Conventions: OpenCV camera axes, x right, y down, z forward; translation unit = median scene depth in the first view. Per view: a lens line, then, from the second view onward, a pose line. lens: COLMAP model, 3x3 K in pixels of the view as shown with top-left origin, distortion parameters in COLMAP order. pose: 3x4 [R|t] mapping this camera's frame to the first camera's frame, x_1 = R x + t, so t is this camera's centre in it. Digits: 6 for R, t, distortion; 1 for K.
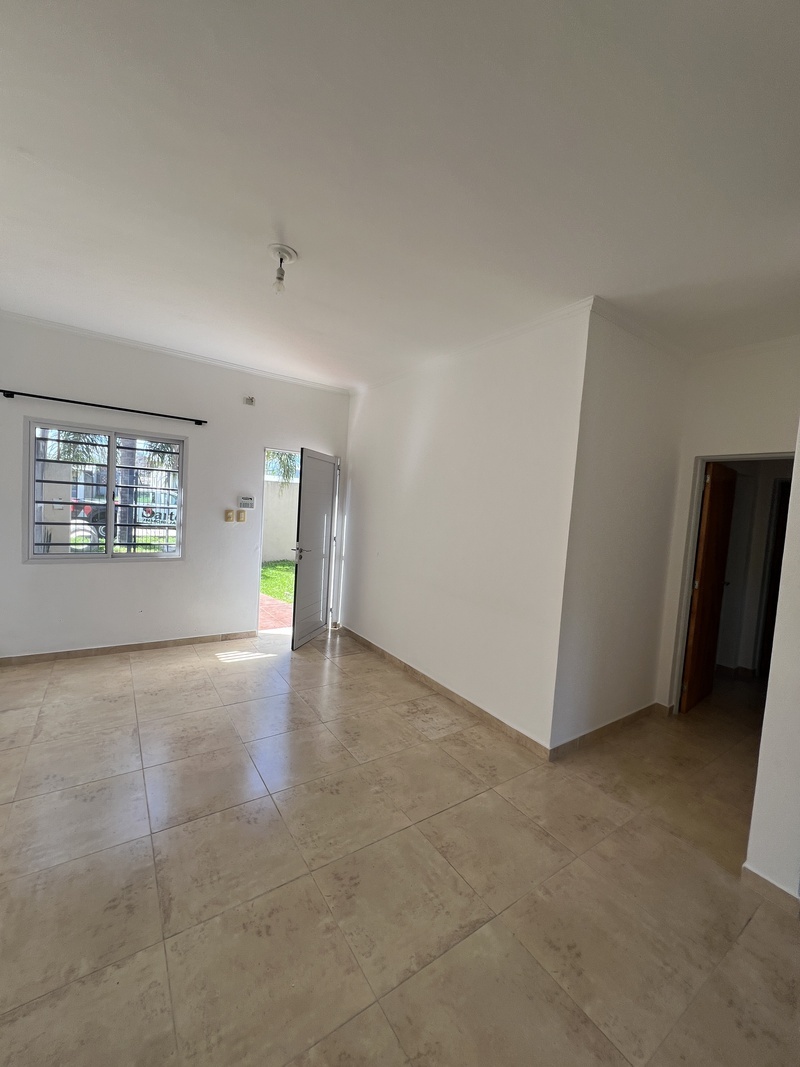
lens RADIAL K [[432.2, 0, 404.6], [0, 432.2, 534.9], [0, 0, 1]] dist [-0.001248, 0.000314]
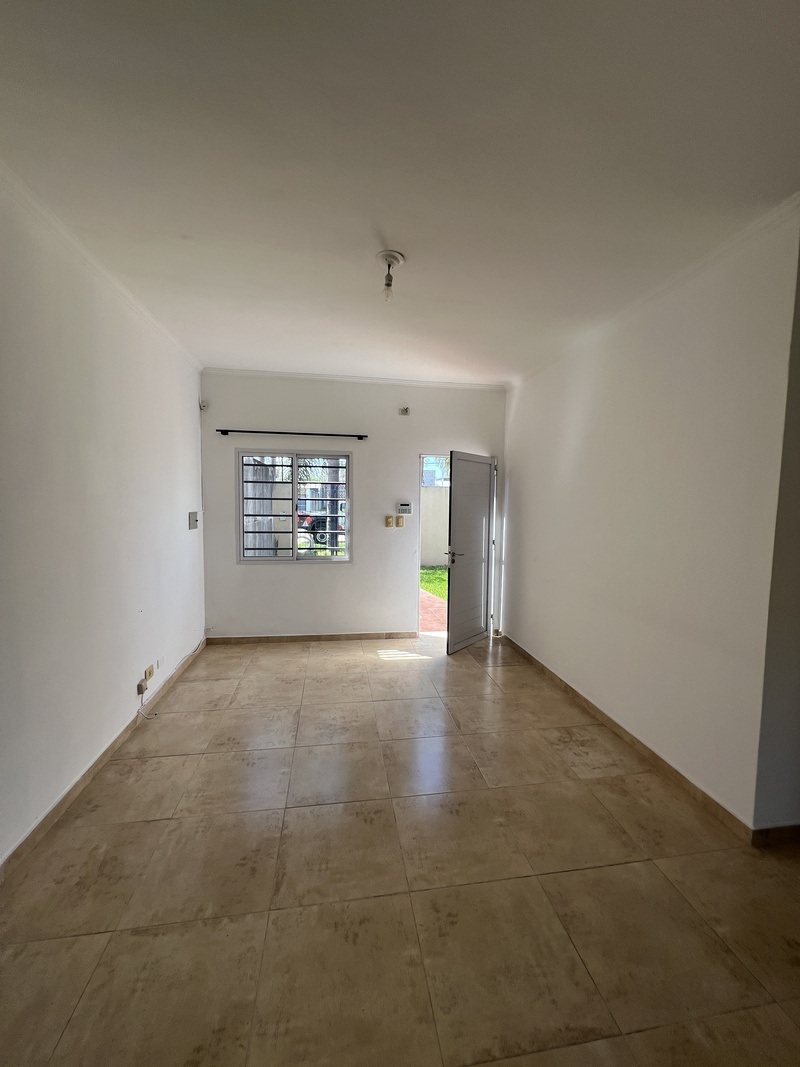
lens RADIAL K [[432.2, 0, 399.3], [0, 432.2, 534.6], [0, 0, 1]] dist [-0.001248, 0.000314]
pose [[0.898851, -0.017881, -0.437889, 0.132934], [0.013946, 0.999828, -0.012201, 0.001274], [0.438032, 0.004861, 0.898946, 0.087448]]
